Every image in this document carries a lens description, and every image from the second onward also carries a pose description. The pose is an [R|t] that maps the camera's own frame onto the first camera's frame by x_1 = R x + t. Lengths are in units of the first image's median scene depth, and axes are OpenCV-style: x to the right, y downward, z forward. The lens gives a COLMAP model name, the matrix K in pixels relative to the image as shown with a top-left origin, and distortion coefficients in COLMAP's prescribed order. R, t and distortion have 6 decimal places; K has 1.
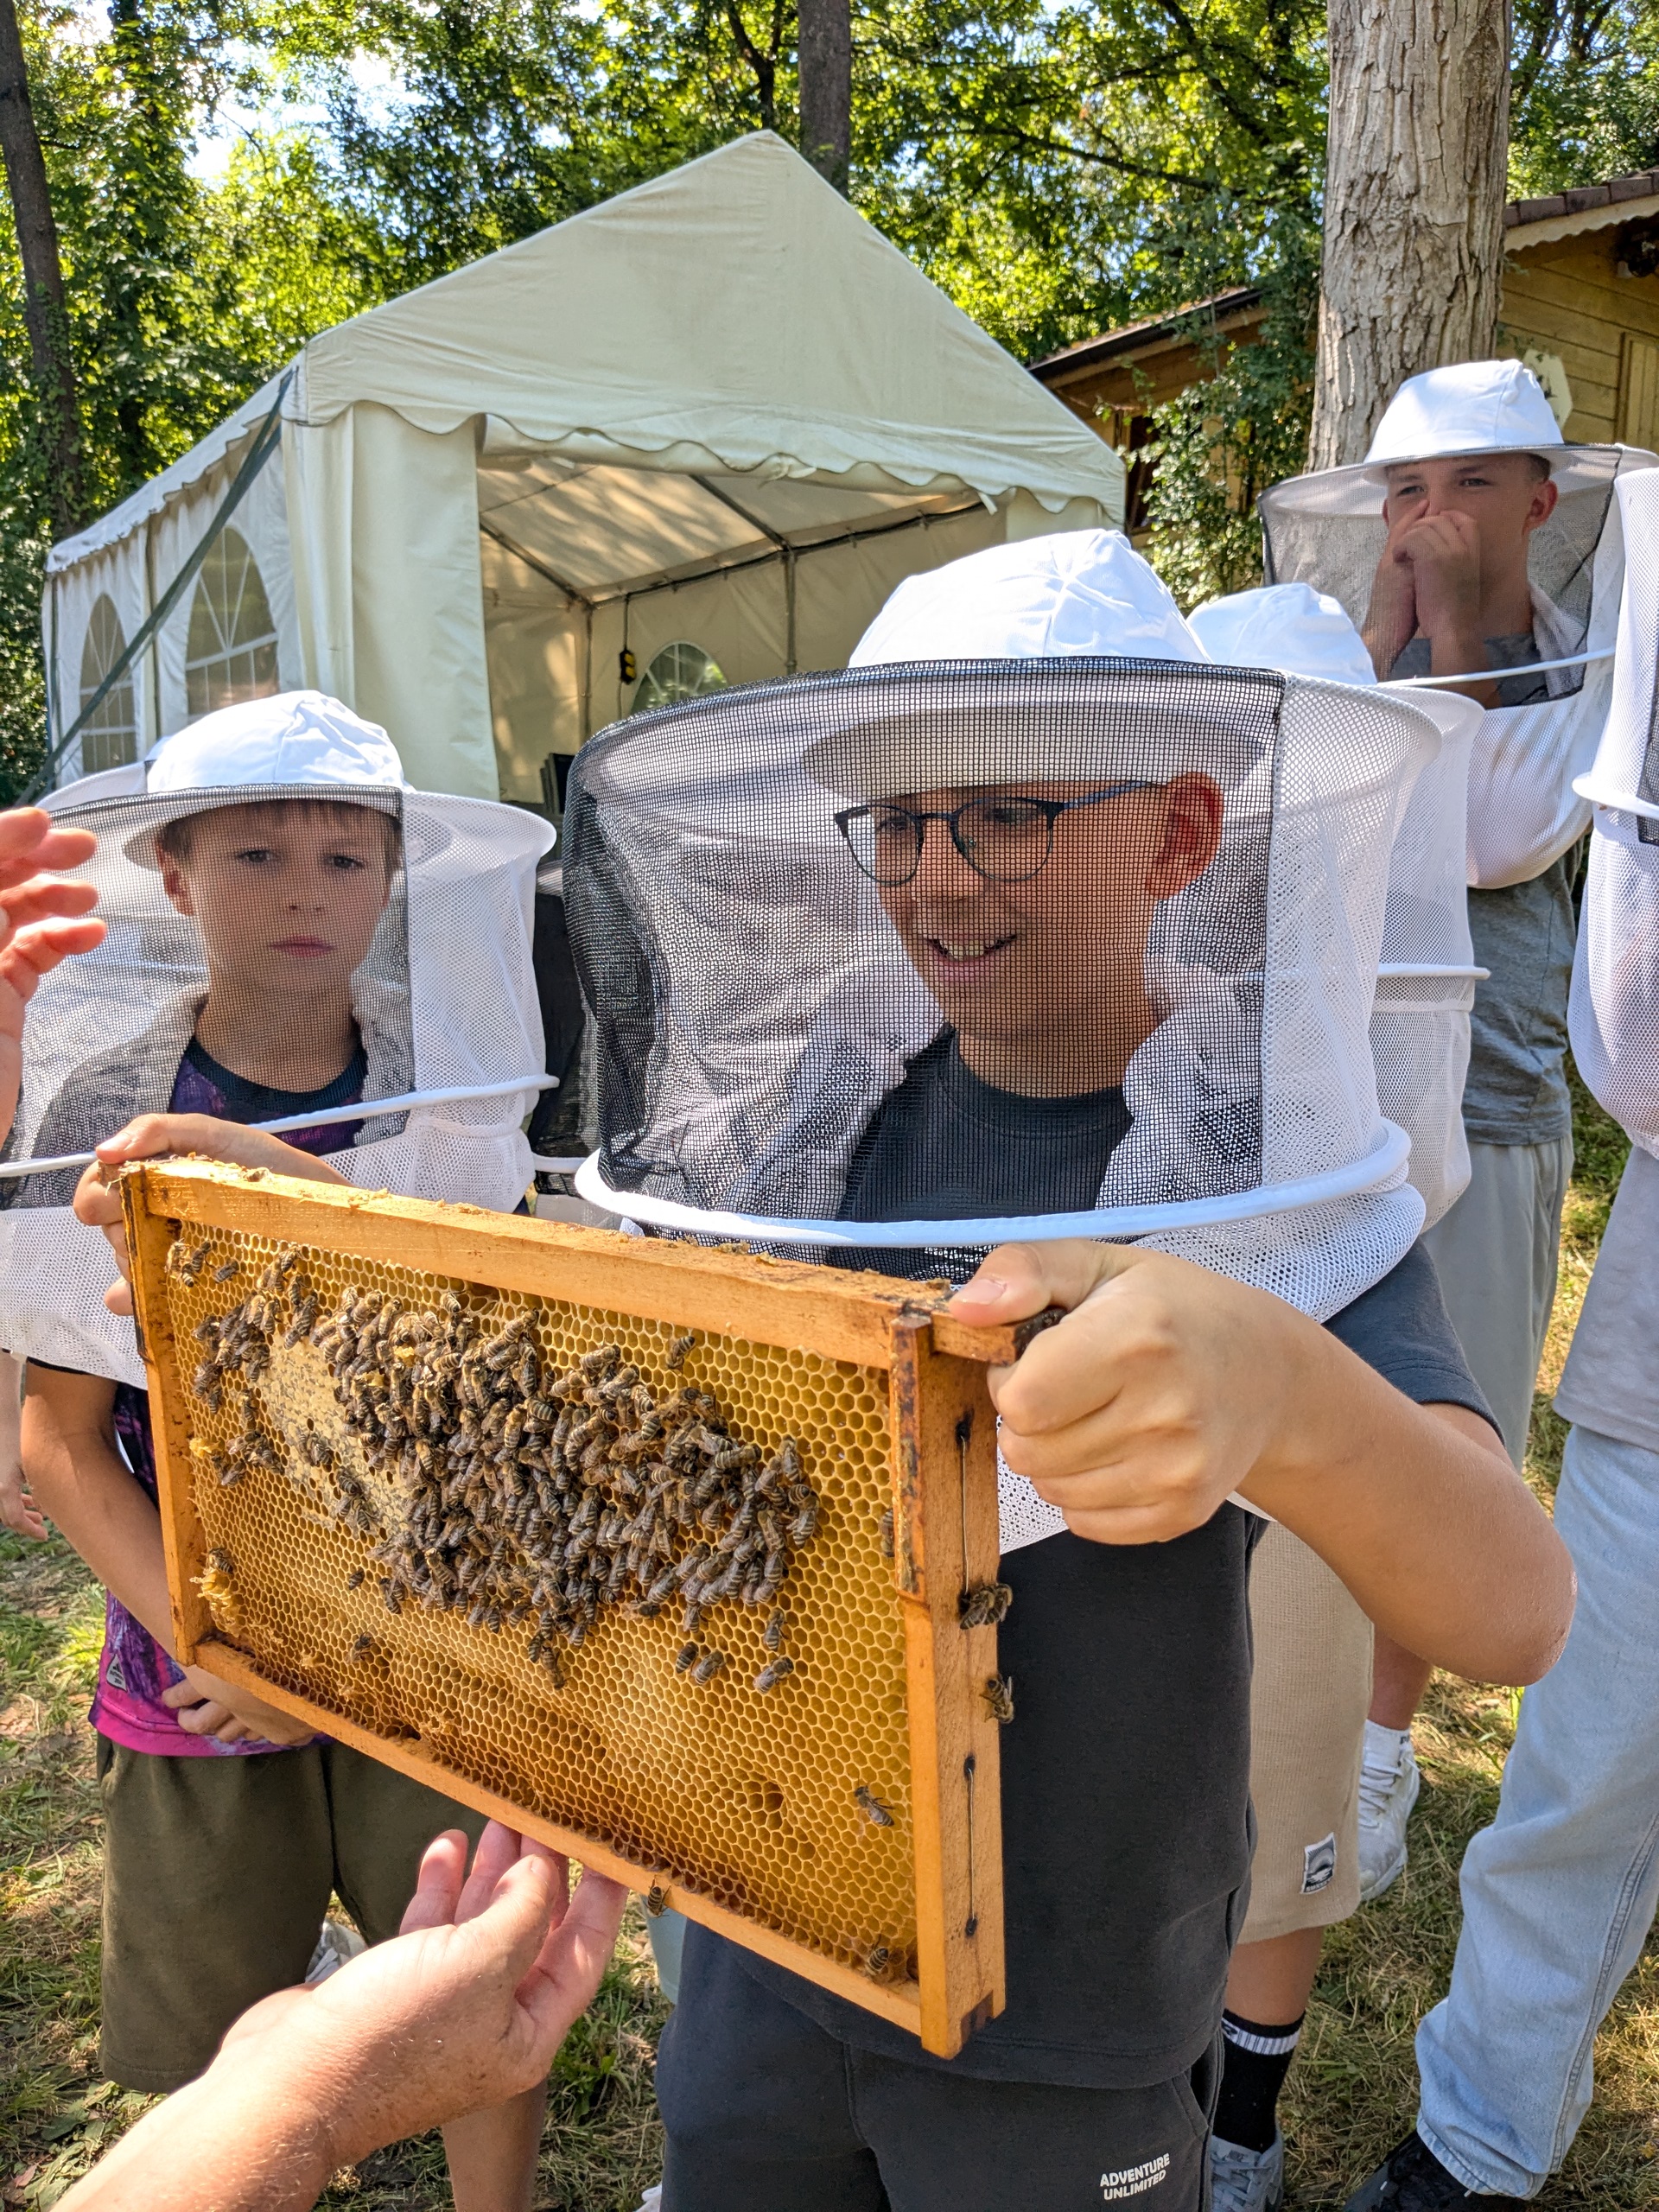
lens RADIAL K [[1780.1, 0, 829.5], [0, 1780.1, 1106.0], [0, 0, 1]] dist [-0.001640, -0.001445]
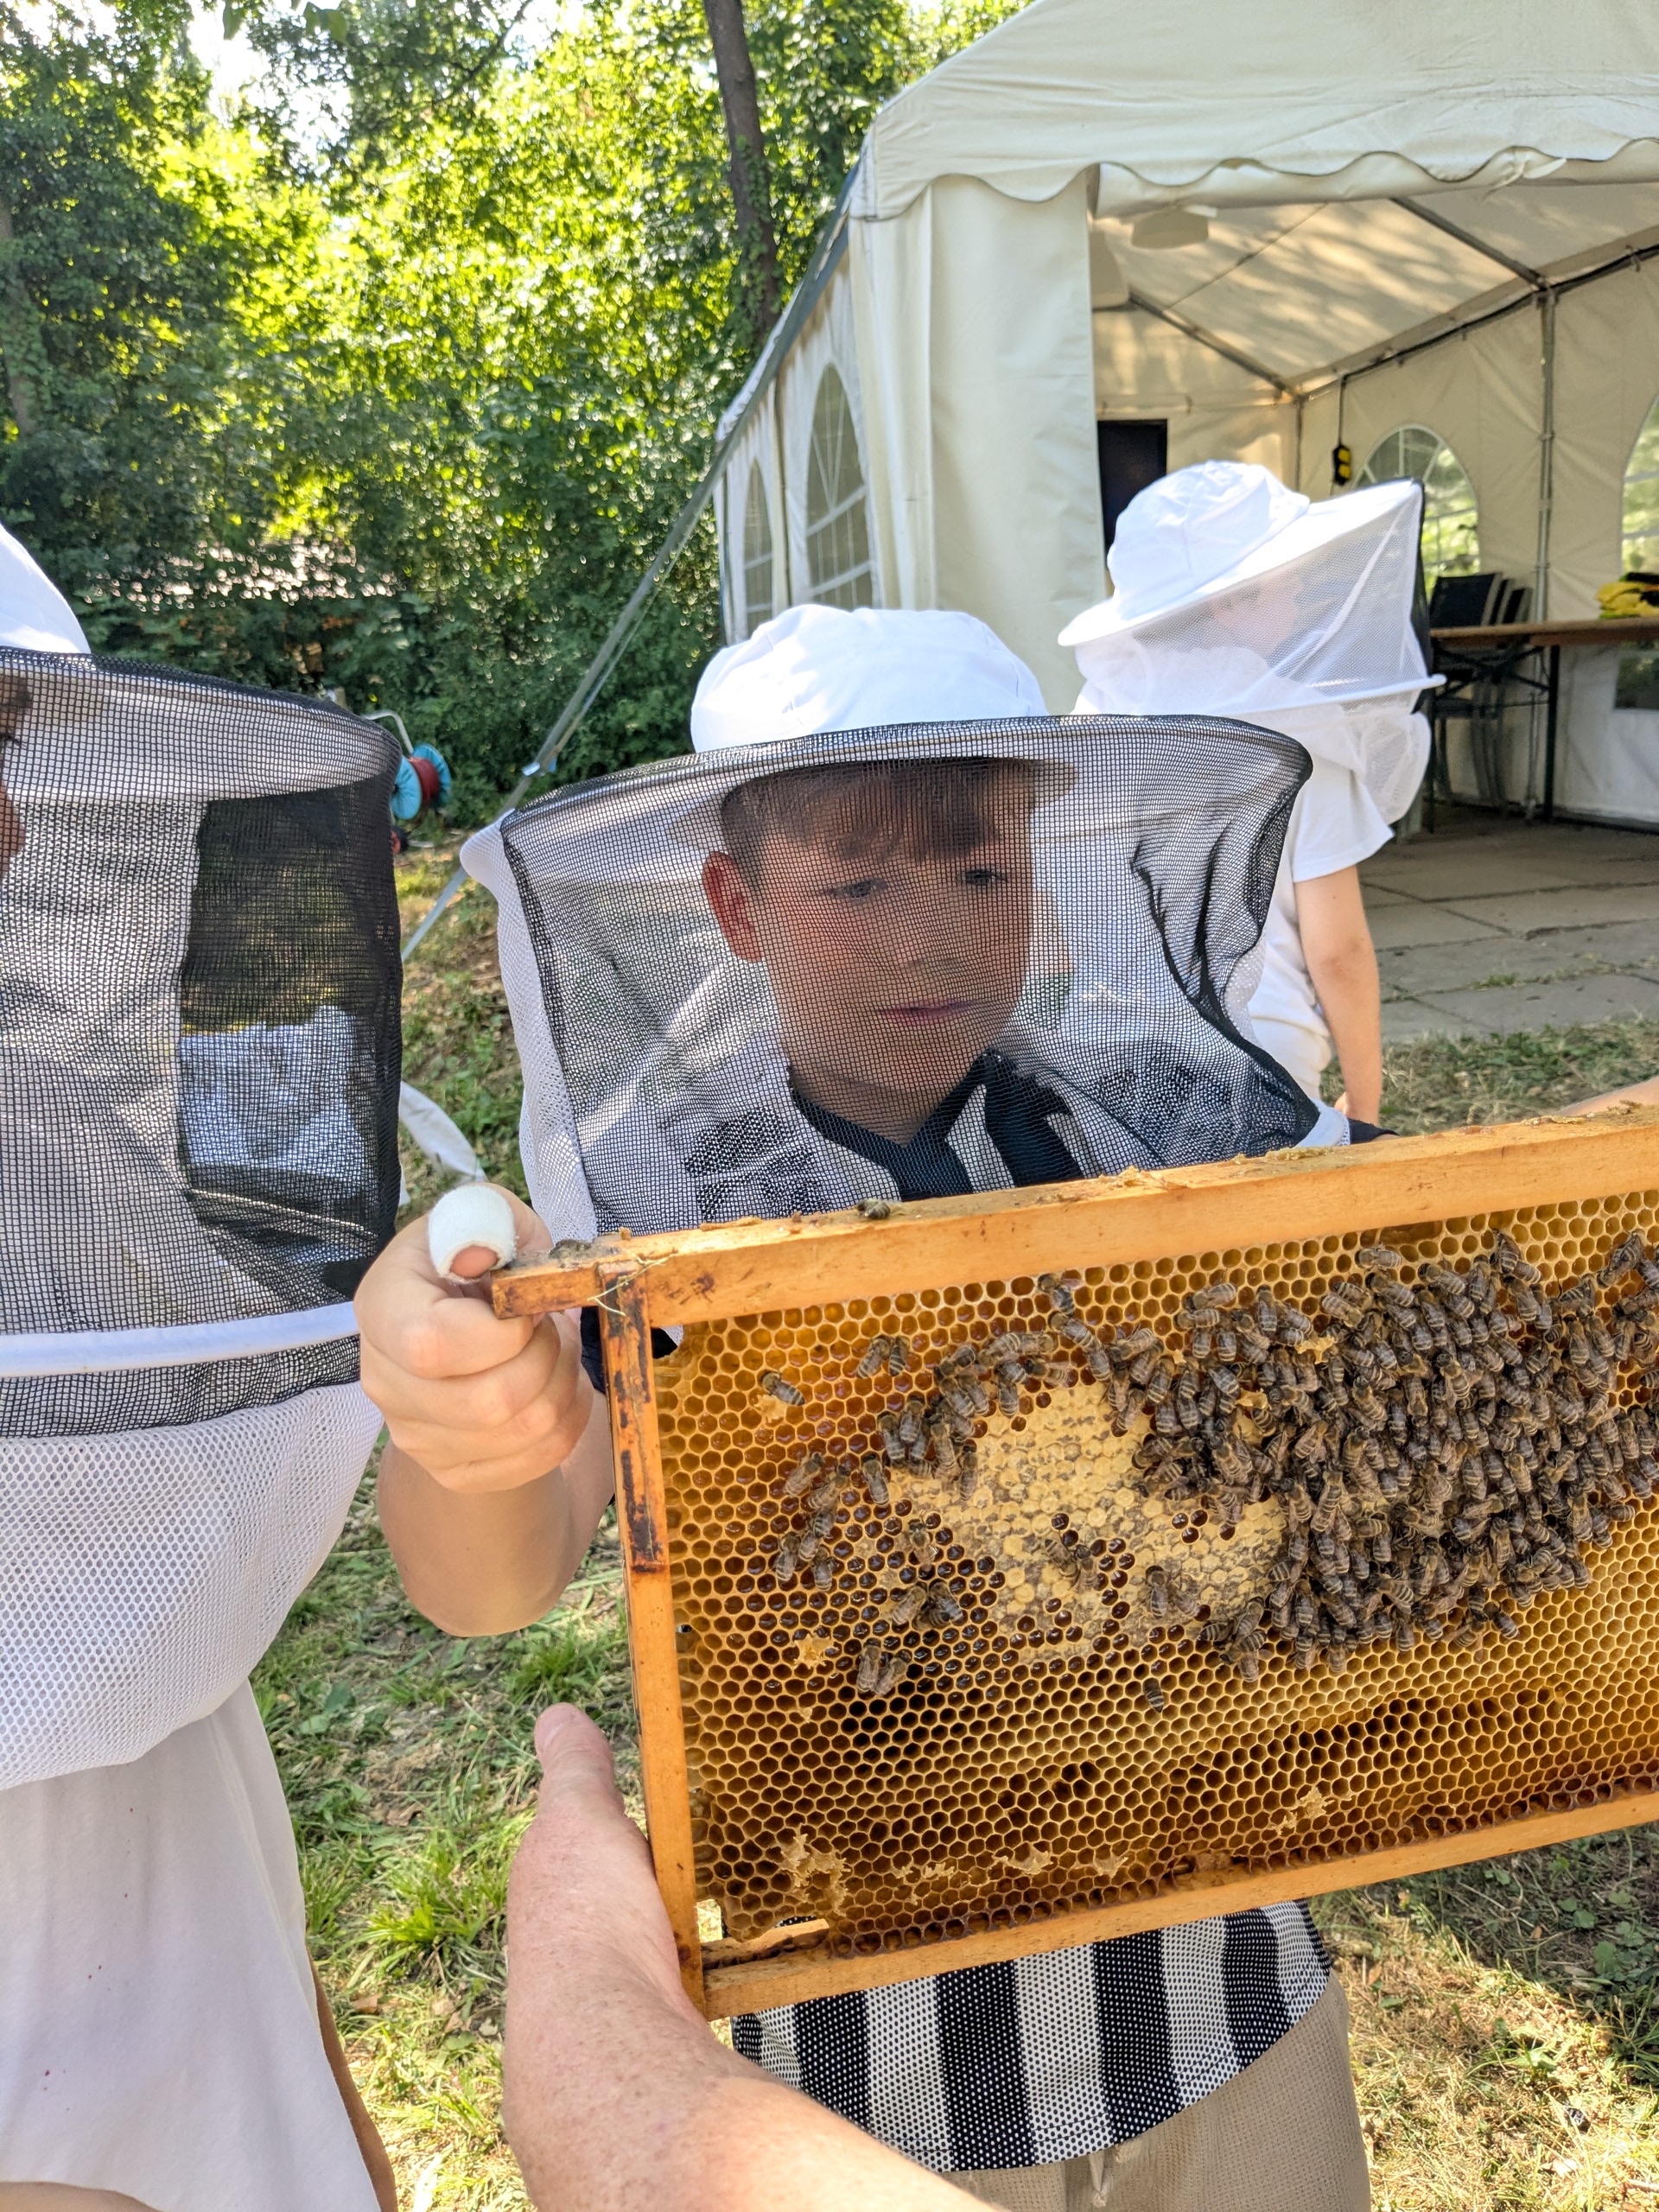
lens RADIAL K [[1780.1, 0, 829.5], [0, 1780.1, 1106.0], [0, 0, 1]] dist [-0.001640, -0.001445]
pose [[0.915280, 0.017730, -0.402427, 0.010204], [0.021458, 0.995466, 0.092663, -0.031621], [0.402245, -0.093448, 0.910750, 0.119791]]
